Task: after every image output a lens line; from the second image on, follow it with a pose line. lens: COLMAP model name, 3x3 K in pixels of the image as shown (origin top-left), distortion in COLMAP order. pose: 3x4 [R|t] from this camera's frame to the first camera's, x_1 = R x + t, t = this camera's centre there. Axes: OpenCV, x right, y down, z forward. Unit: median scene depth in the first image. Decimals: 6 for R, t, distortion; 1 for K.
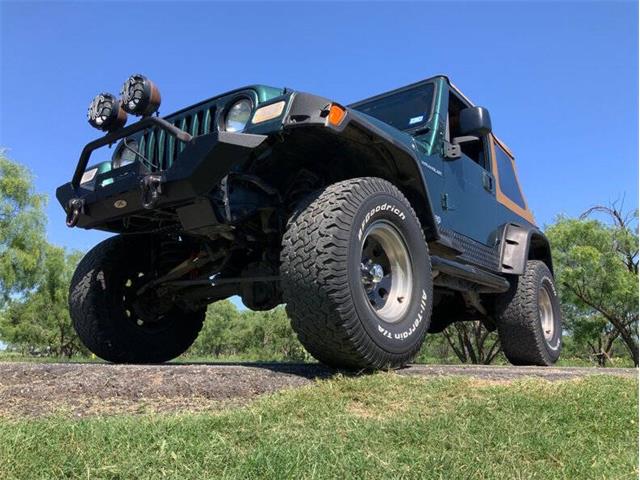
lens RADIAL K [[532.2, 0, 319.5], [0, 532.2, 238.0], [0, 0, 1]] dist [0.062035, -0.117818]
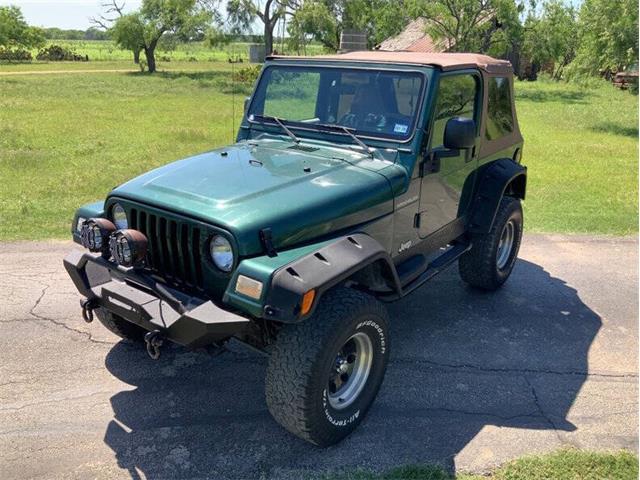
lens RADIAL K [[531.0, 0, 319.2], [0, 531.0, 238.5], [0, 0, 1]] dist [0.066637, -0.114811]
pose [[0.999978, 0.006603, 0.000701, 0.043641], [-0.005929, 0.840371, 0.541980, -0.777463], [0.002989, -0.541972, 0.840391, 0.094110]]
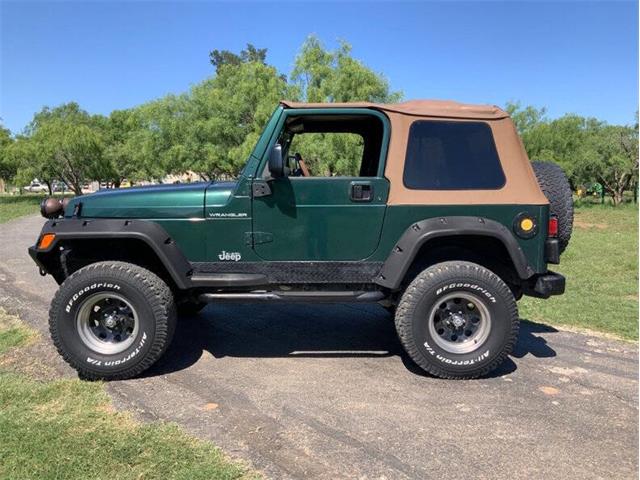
lens RADIAL K [[532.2, 0, 319.5], [0, 532.2, 238.0], [0, 0, 1]] dist [0.062035, -0.117818]
pose [[0.610403, 0.079819, -0.788059, 1.561394], [0.175015, 0.956729, 0.232463, -0.394626], [0.772514, -0.279818, 0.570021, 0.562990]]
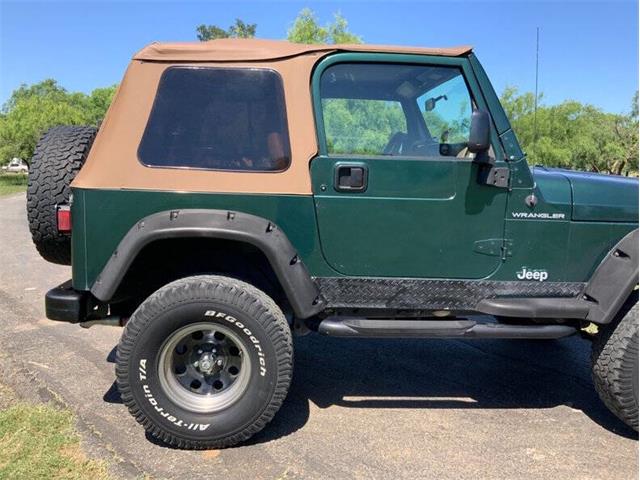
lens RADIAL K [[532.2, 0, 319.5], [0, 532.2, 238.0], [0, 0, 1]] dist [0.062035, -0.117818]
pose [[0.631683, 0.109539, -0.767449, 1.263830], [0.156500, 0.951566, 0.264632, -0.362153], [0.759266, -0.287269, 0.583945, 0.669662]]
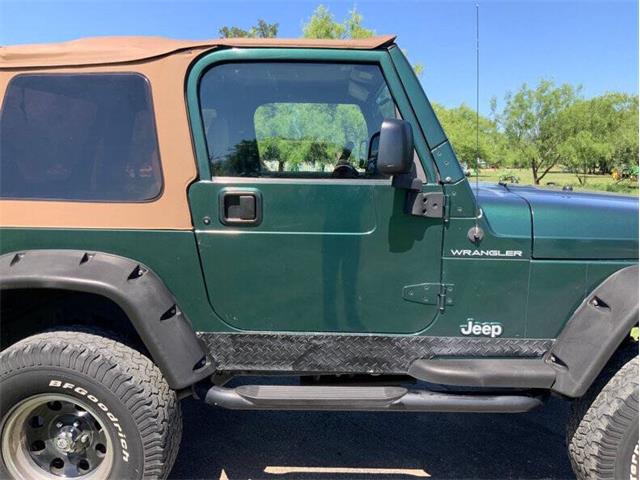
lens RADIAL K [[531.0, 0, 319.2], [0, 531.0, 238.5], [0, 0, 1]] dist [0.066637, -0.114811]
pose [[0.572280, 0.107609, -0.812967, 1.231502], [0.184869, 0.948905, 0.255739, -0.332425], [0.798948, -0.296647, 0.523146, 0.998624]]
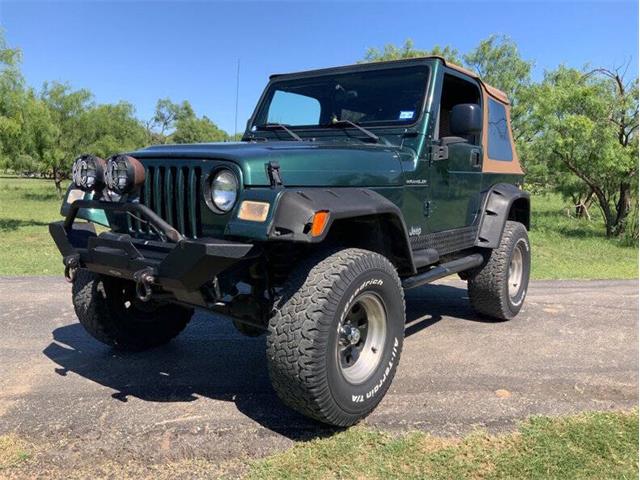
lens RADIAL K [[532.2, 0, 319.5], [0, 532.2, 238.0], [0, 0, 1]] dist [0.062035, -0.117818]
pose [[0.999736, 0.013424, 0.018671, 0.010591], [-0.018846, 0.943534, 0.330738, -0.440678], [-0.013177, -0.331002, 0.943538, 0.013973]]
